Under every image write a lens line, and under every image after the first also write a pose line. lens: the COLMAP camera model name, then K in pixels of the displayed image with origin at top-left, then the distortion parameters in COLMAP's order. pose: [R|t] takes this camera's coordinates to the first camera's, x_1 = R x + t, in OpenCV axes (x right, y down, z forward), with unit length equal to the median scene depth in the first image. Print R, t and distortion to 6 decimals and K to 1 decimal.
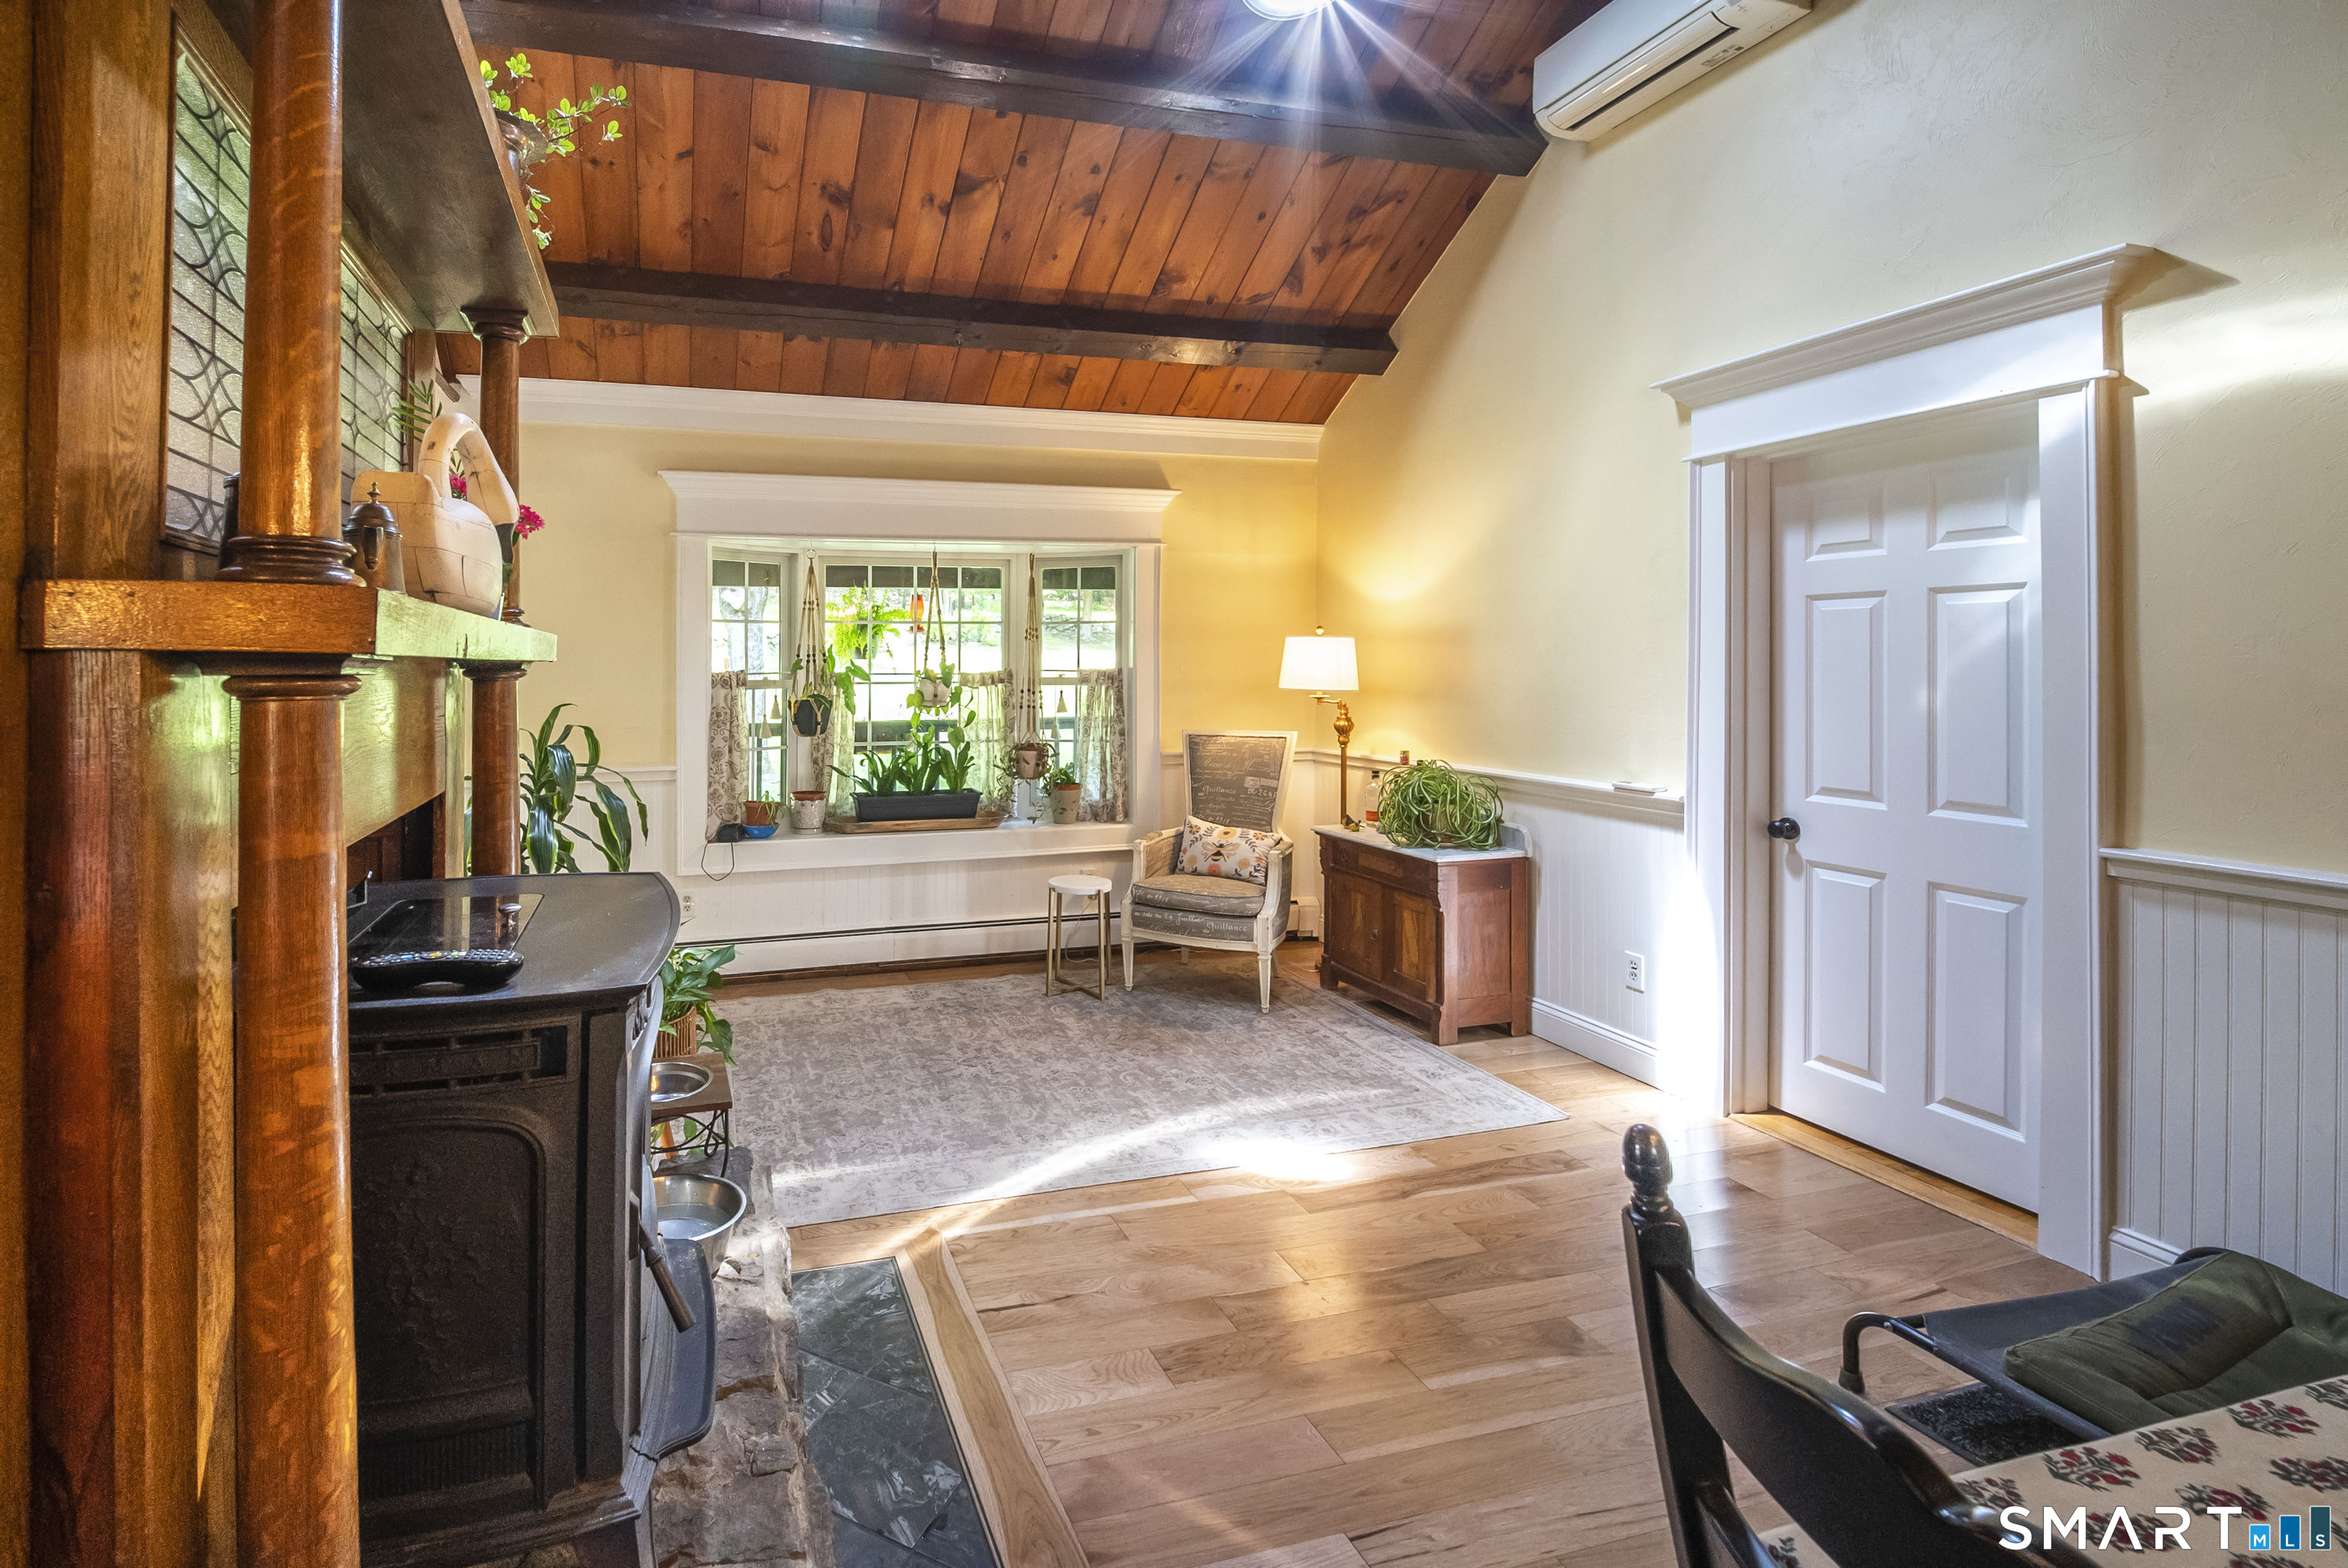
lens RADIAL K [[1159.2, 0, 1081.8], [0, 1159.2, 663.4], [0, 0, 1]] dist [-0.005097, -0.003143]
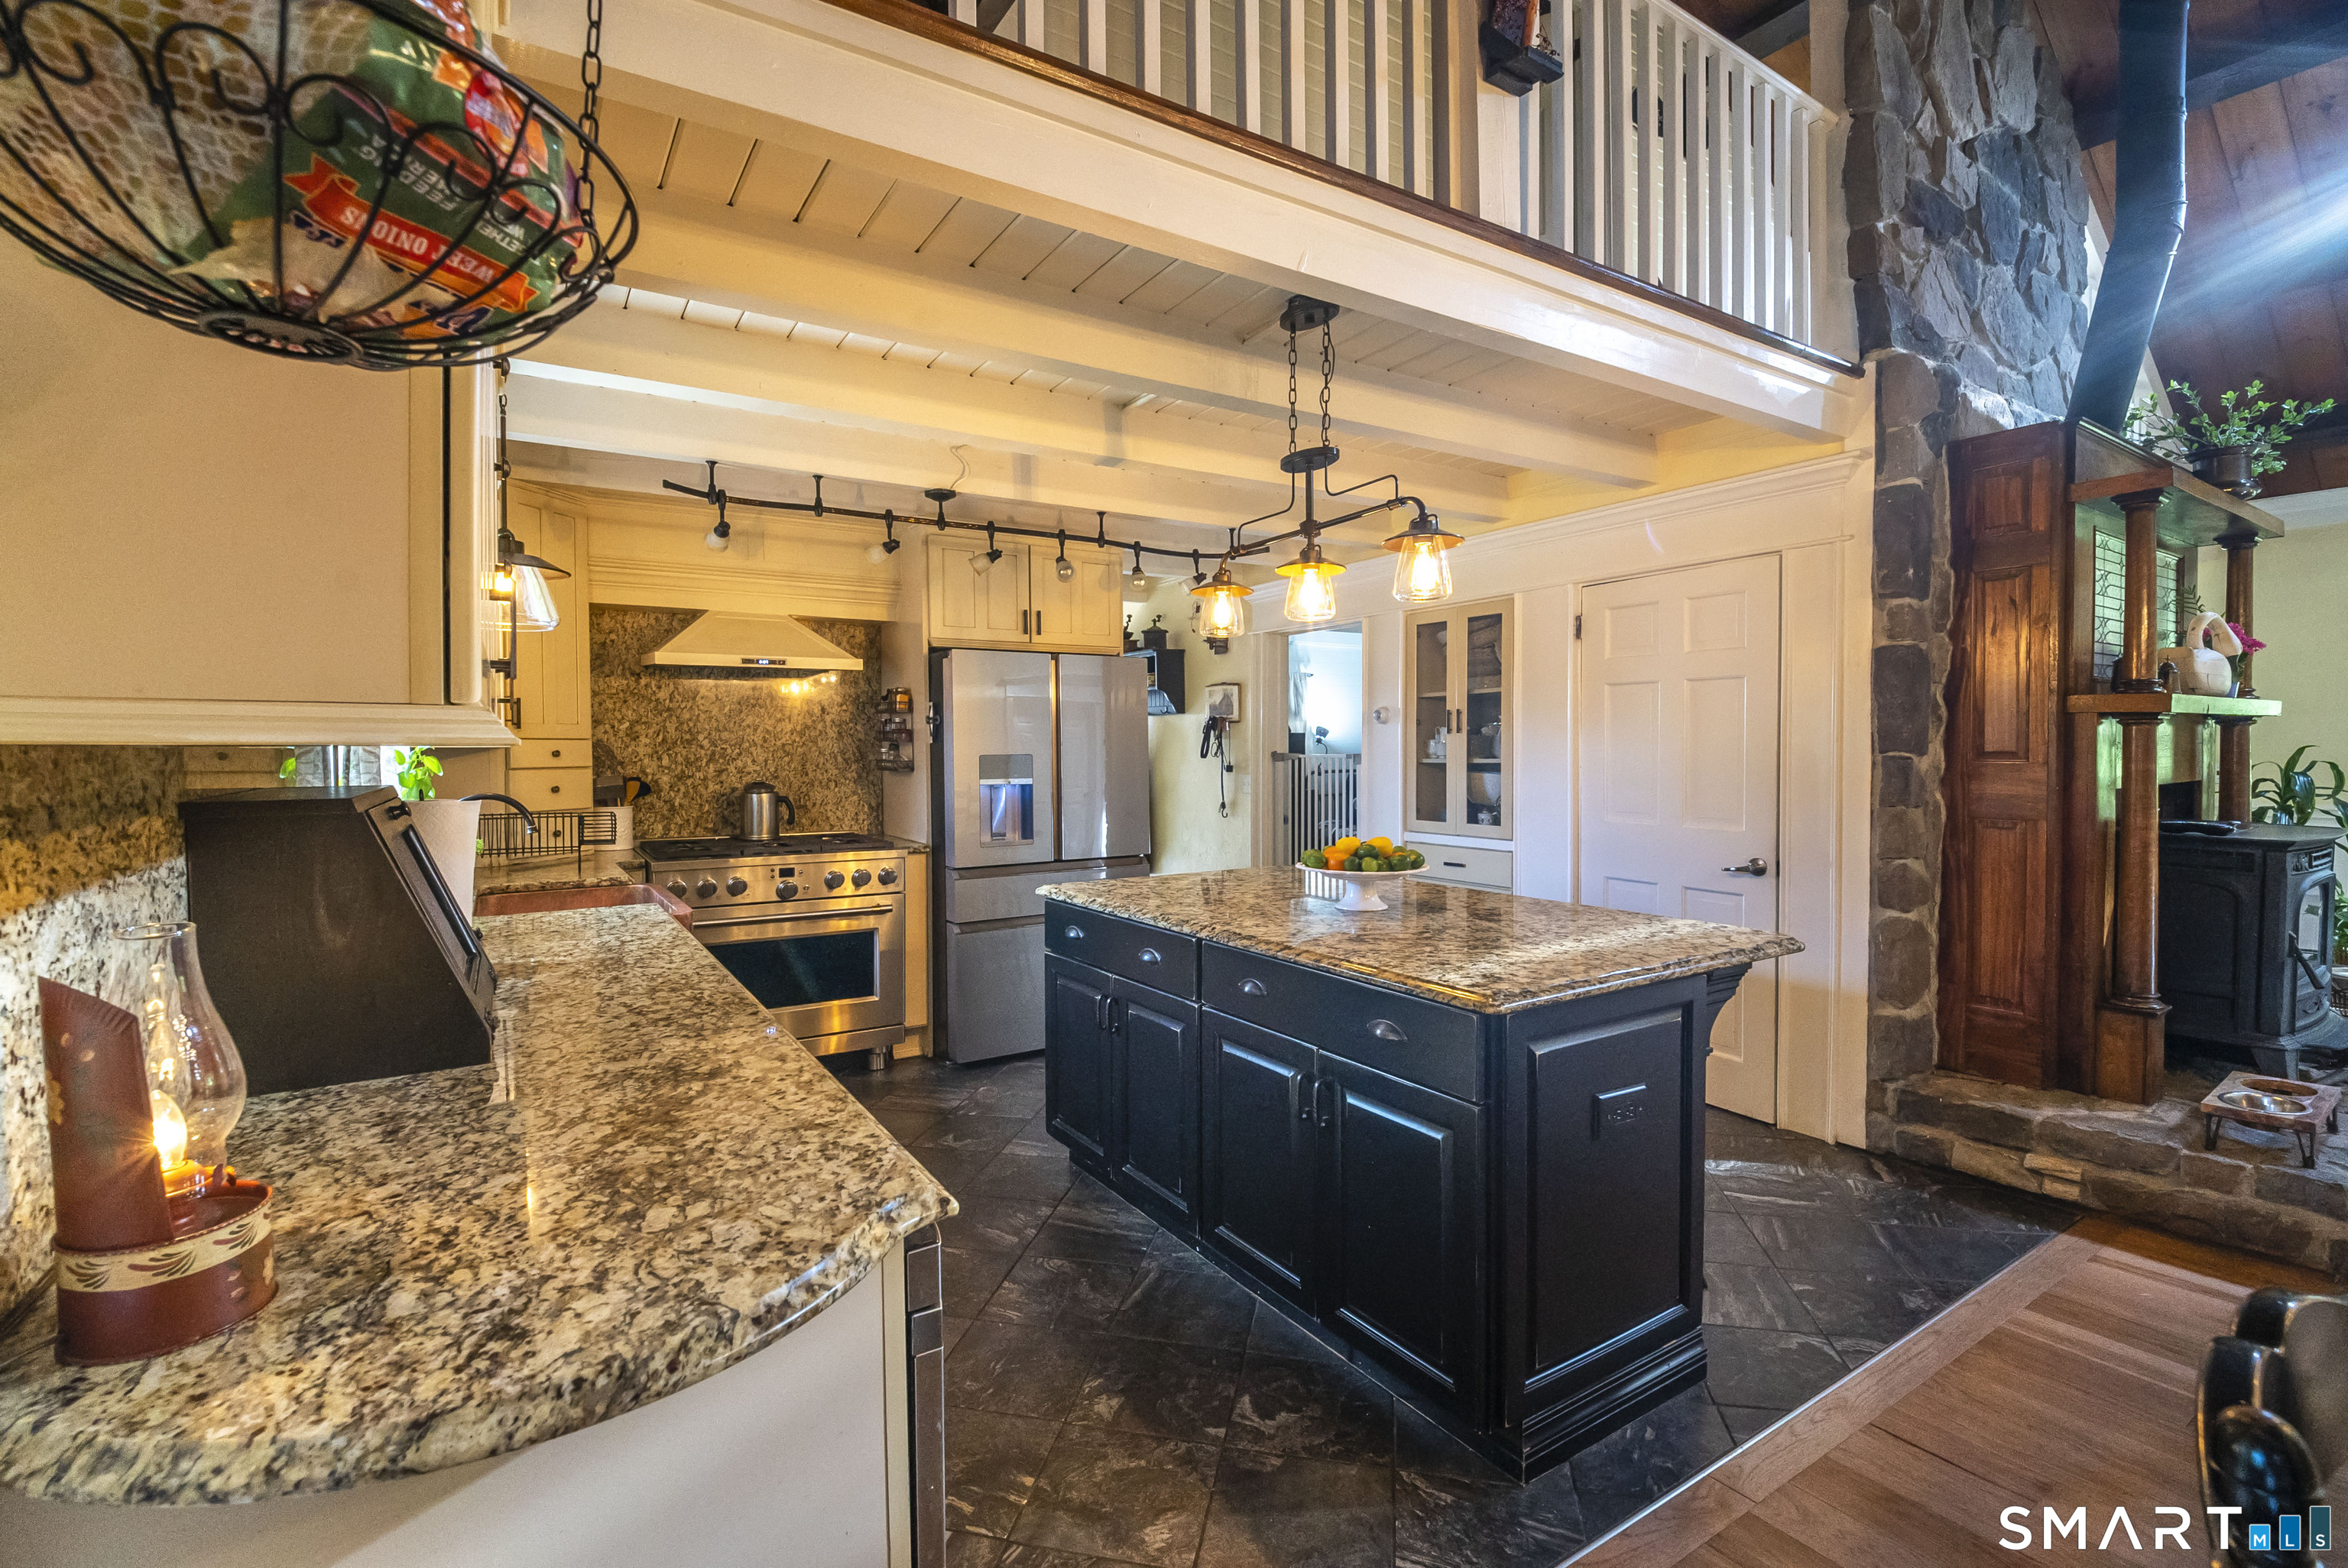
lens RADIAL K [[1030.5, 0, 1116.6], [0, 1030.5, 758.0], [0, 0, 1]] dist [-0.001773, -0.002159]
pose [[0.240115, 0.016723, -0.970600, 0.431820], [0.007768, 0.999786, 0.019148, 0.012472], [0.970713, -0.012138, 0.239934, -0.748938]]
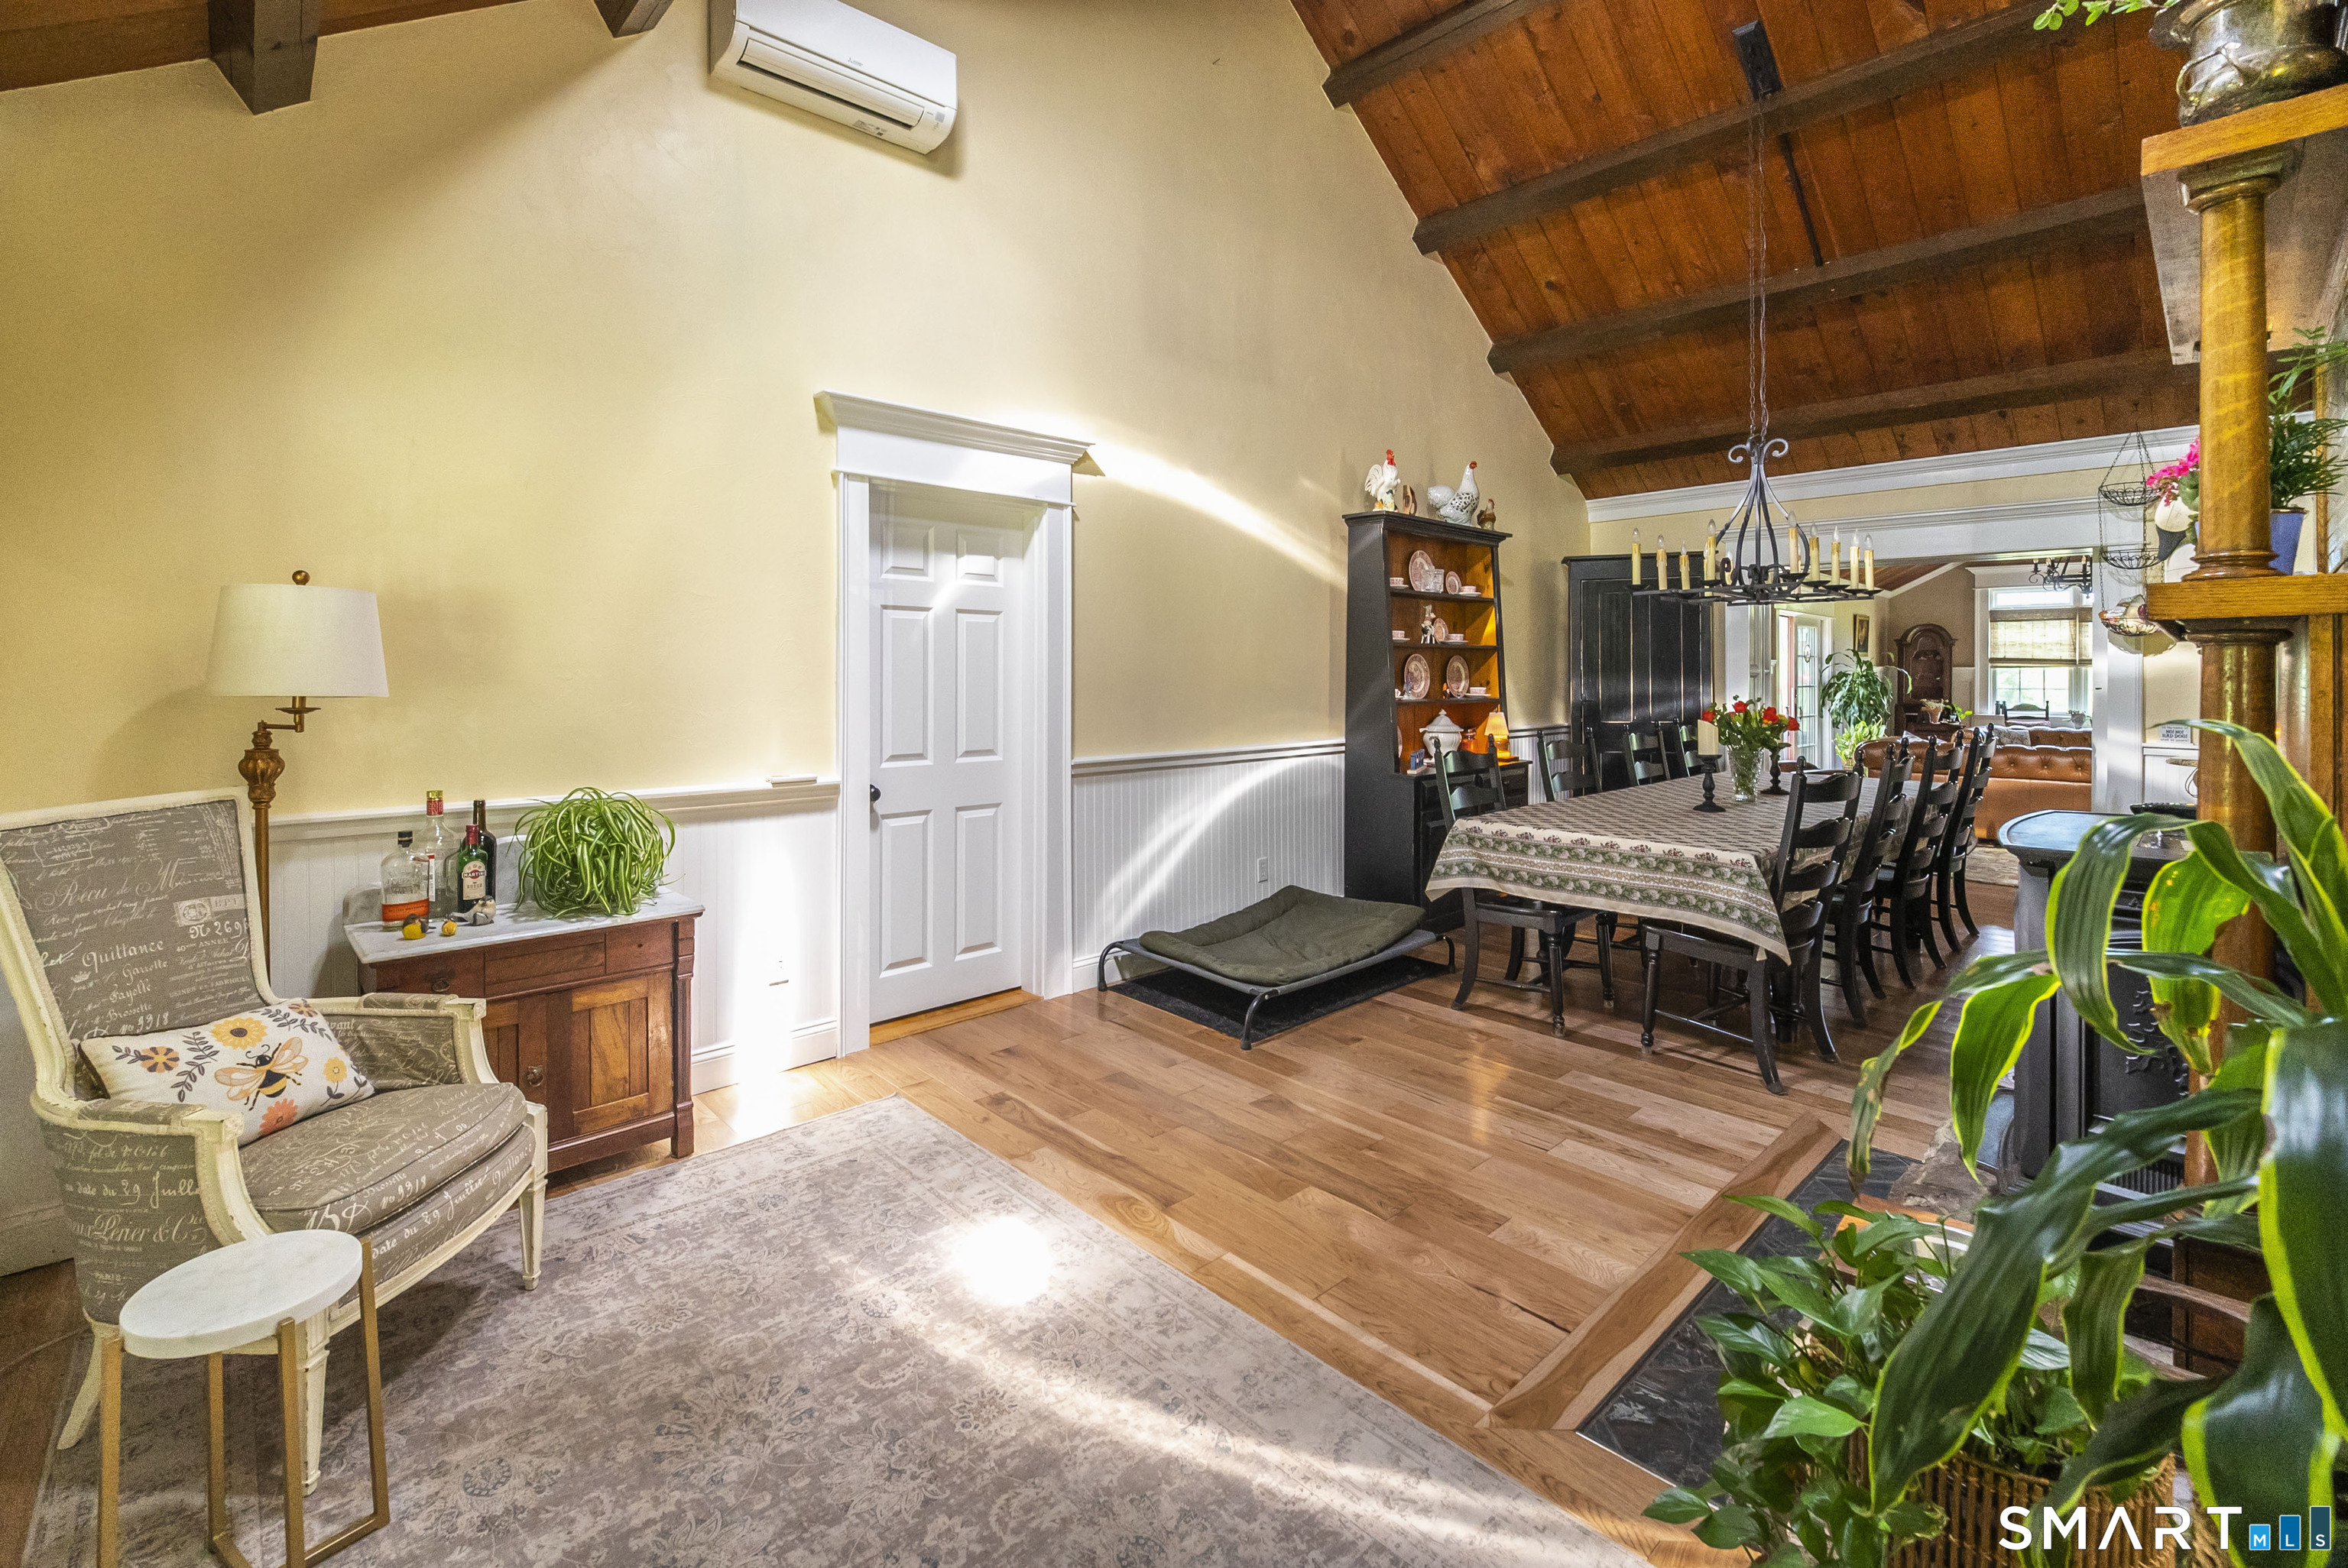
lens RADIAL K [[1030.5, 0, 1139.3], [0, 1030.5, 692.7], [0, 0, 1]] dist [-0.001773, -0.002159]
pose [[-0.414611, -0.015549, 0.909866, -0.711555], [-0.001639, 0.999865, 0.016340, 0.024997], [-0.909997, 0.005283, -0.414580, 1.689350]]
